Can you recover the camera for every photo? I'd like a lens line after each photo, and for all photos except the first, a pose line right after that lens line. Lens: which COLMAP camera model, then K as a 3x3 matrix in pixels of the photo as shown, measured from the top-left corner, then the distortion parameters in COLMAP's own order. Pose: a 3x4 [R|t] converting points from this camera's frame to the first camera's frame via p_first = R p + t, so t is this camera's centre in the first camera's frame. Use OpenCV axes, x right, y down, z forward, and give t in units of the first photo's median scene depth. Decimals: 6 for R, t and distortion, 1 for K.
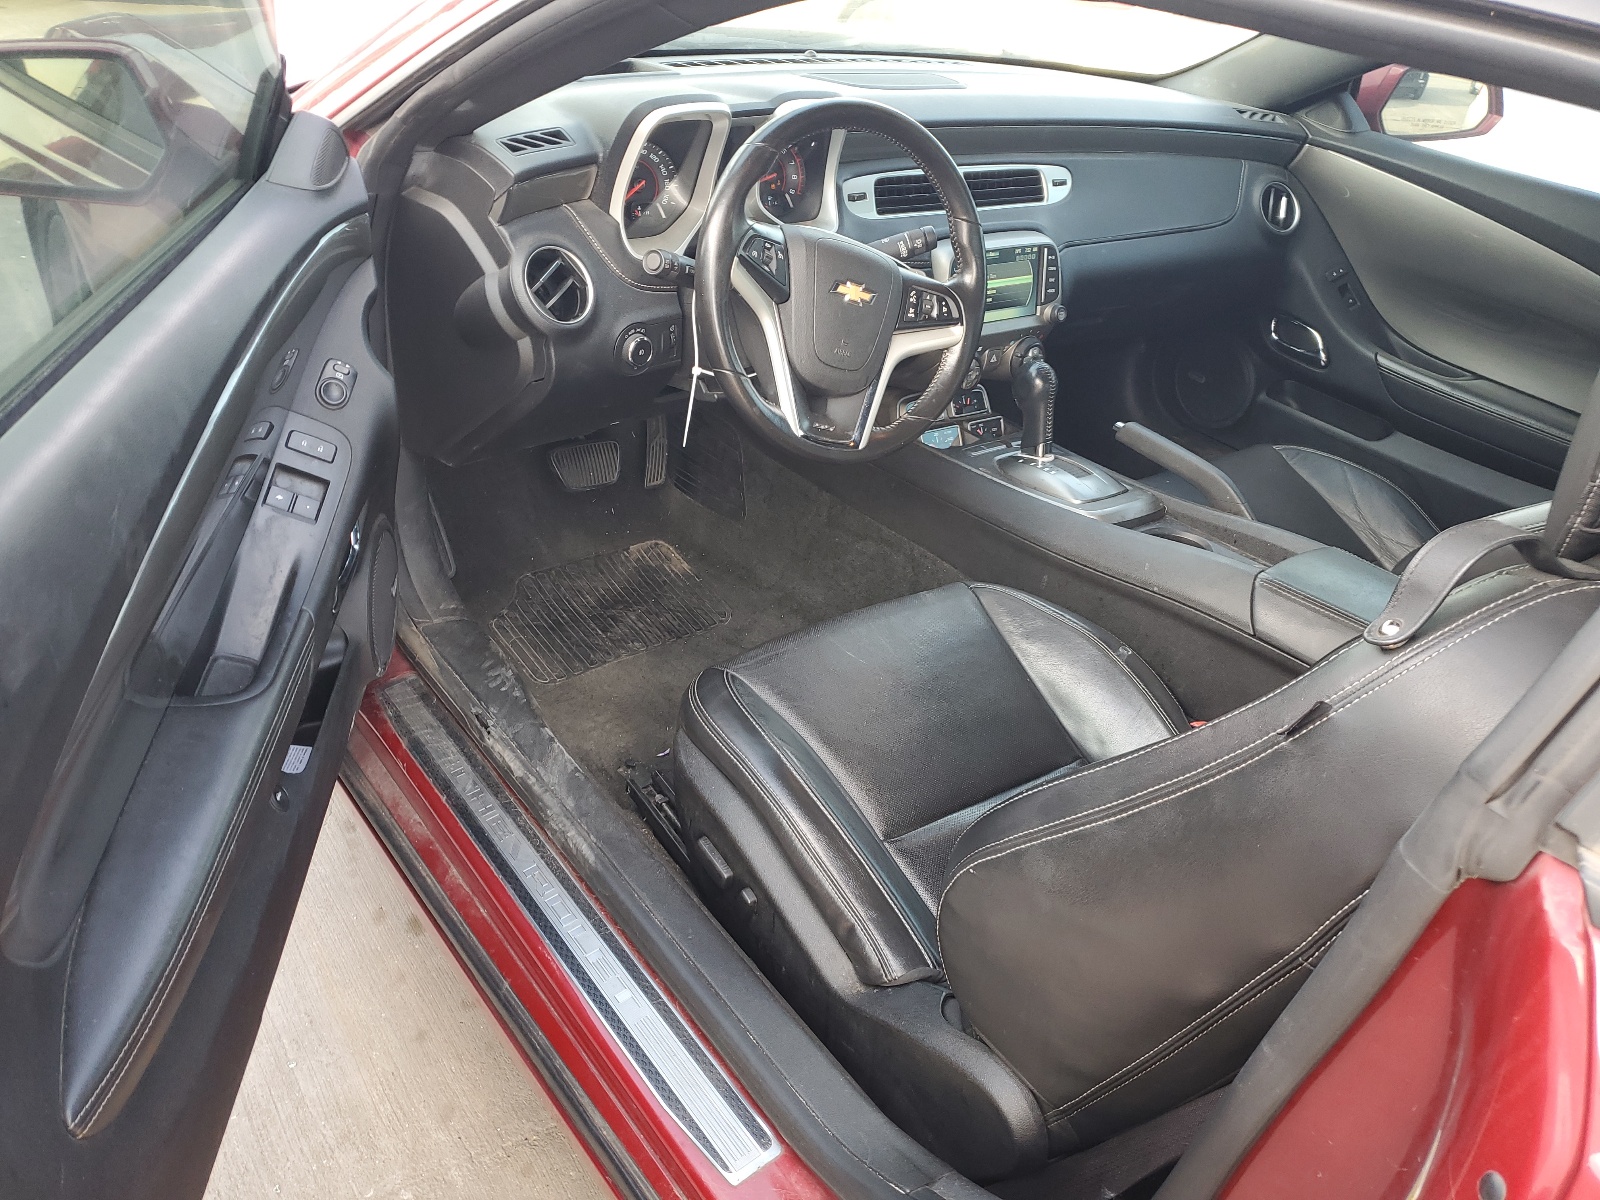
lens RADIAL K [[1209.0, 0, 800.0], [0, 1209.0, 600.0], [0, 0, 1]] dist [-0.002278, -0.007242]
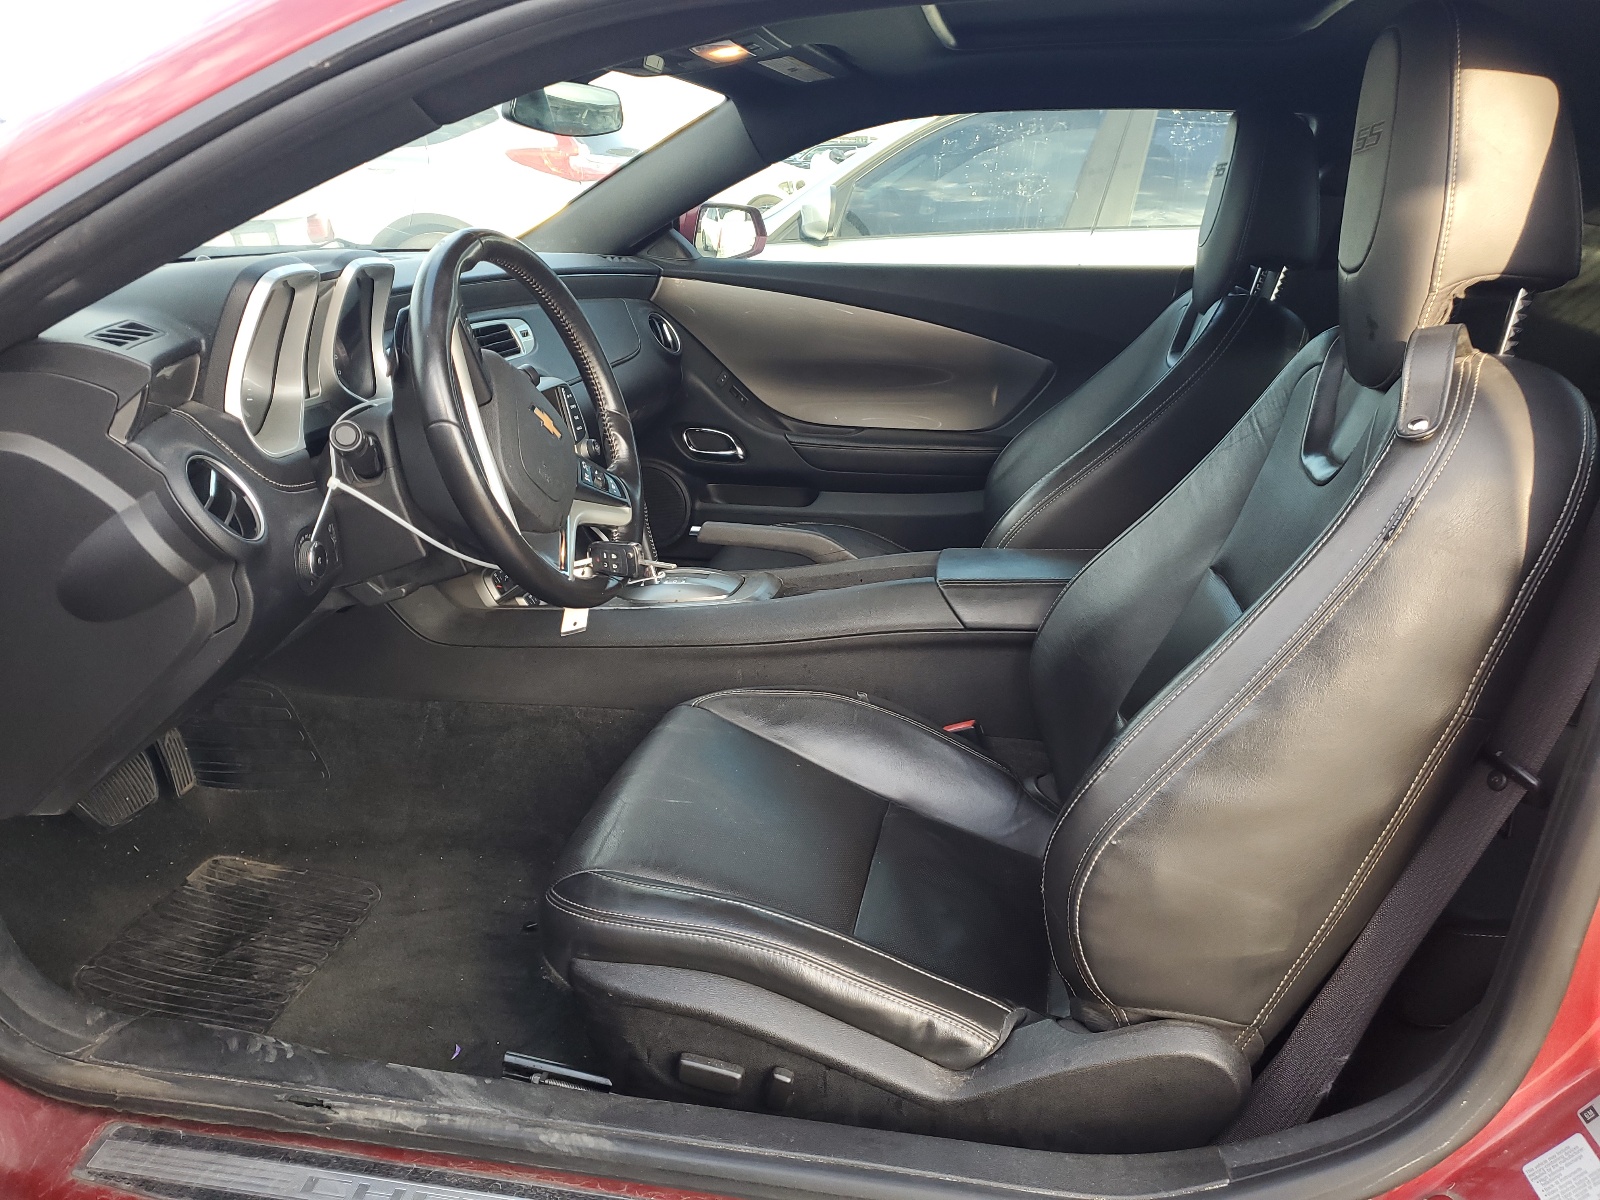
lens RADIAL K [[1213.8, 0, 800.0], [0, 1213.8, 600.0], [0, 0, 1]] dist [0.008411, 0.002572]
pose [[0.736978, -0.314271, 0.598412, -0.318279], [0.417687, 0.907811, -0.037645, -0.015730], [-0.531414, 0.277693, 0.800304, 0.156900]]
